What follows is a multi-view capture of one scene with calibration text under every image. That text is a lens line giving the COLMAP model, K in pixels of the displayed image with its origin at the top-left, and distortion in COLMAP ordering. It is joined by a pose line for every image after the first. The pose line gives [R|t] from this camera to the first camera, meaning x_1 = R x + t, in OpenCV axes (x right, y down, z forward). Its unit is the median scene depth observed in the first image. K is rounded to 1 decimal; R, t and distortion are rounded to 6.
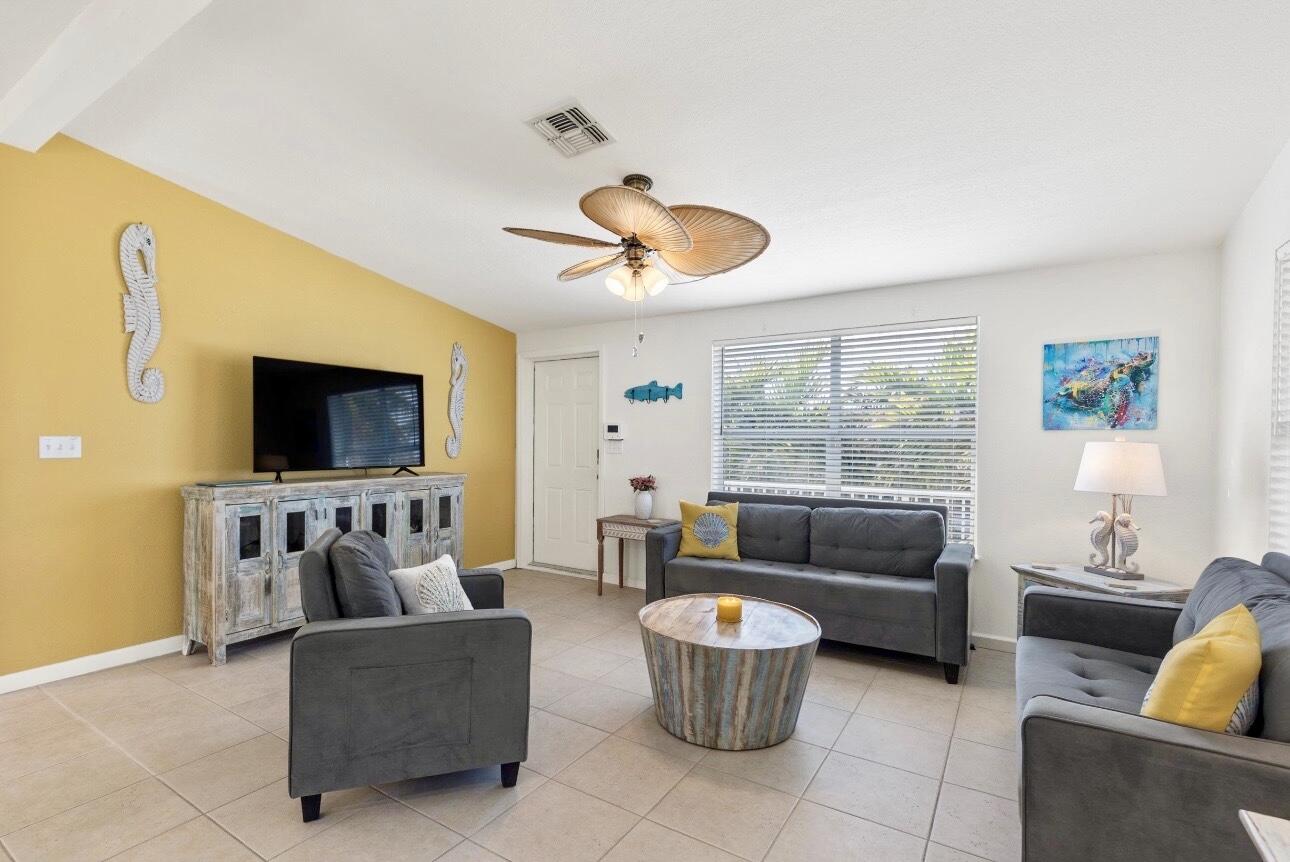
lens RADIAL K [[595.6, 0, 626.4], [0, 595.6, 438.2], [0, 0, 1]] dist [0.000421, -0.000398]
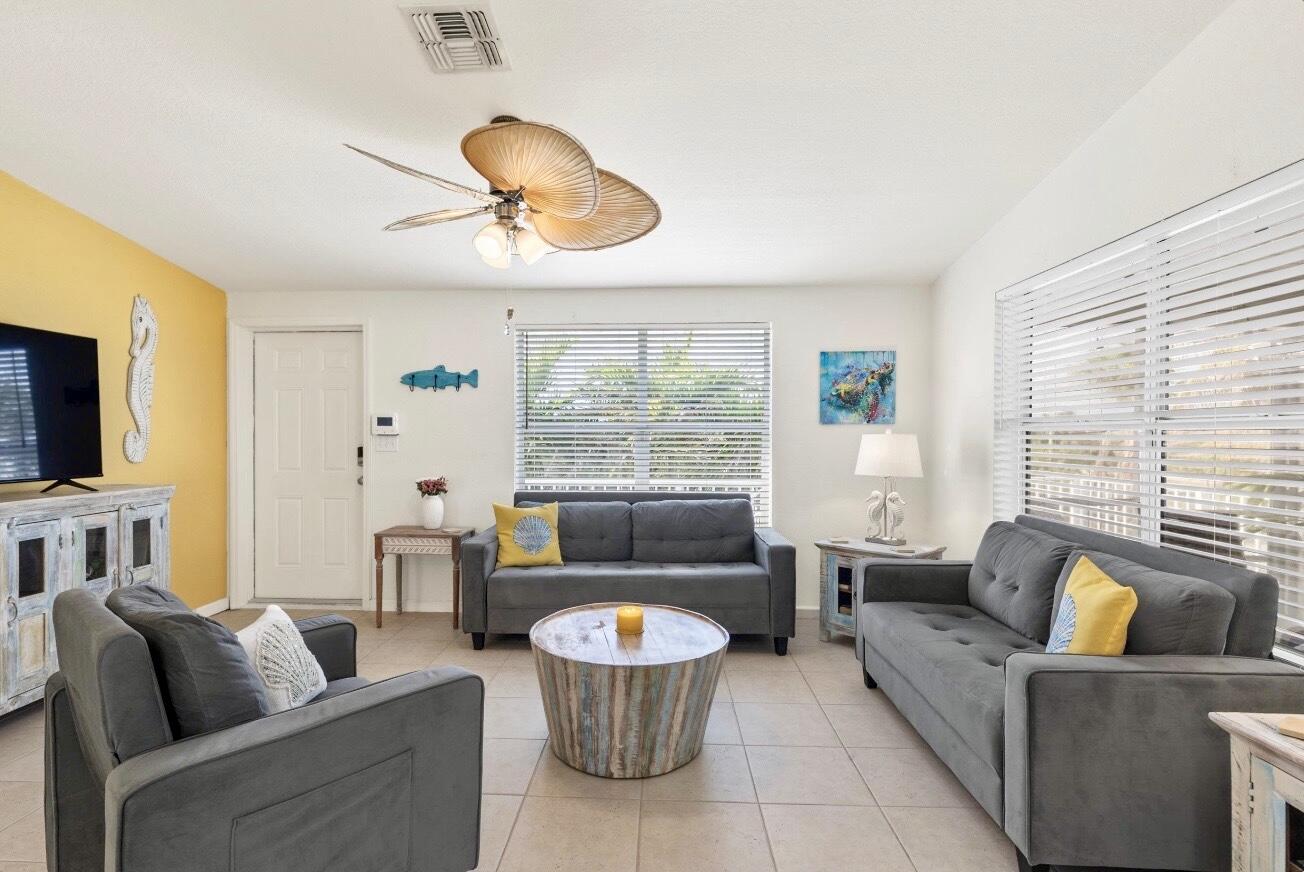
lens RADIAL K [[618.0, 0, 651.4], [0, 618.0, 433.0], [0, 0, 1]] dist [0.002048, -0.000173]
pose [[0.862009, -0.004422, 0.506874, -0.201741], [0.003652, 0.999990, 0.002513, -0.001169], [-0.506880, -0.000316, 0.862017, 0.121437]]
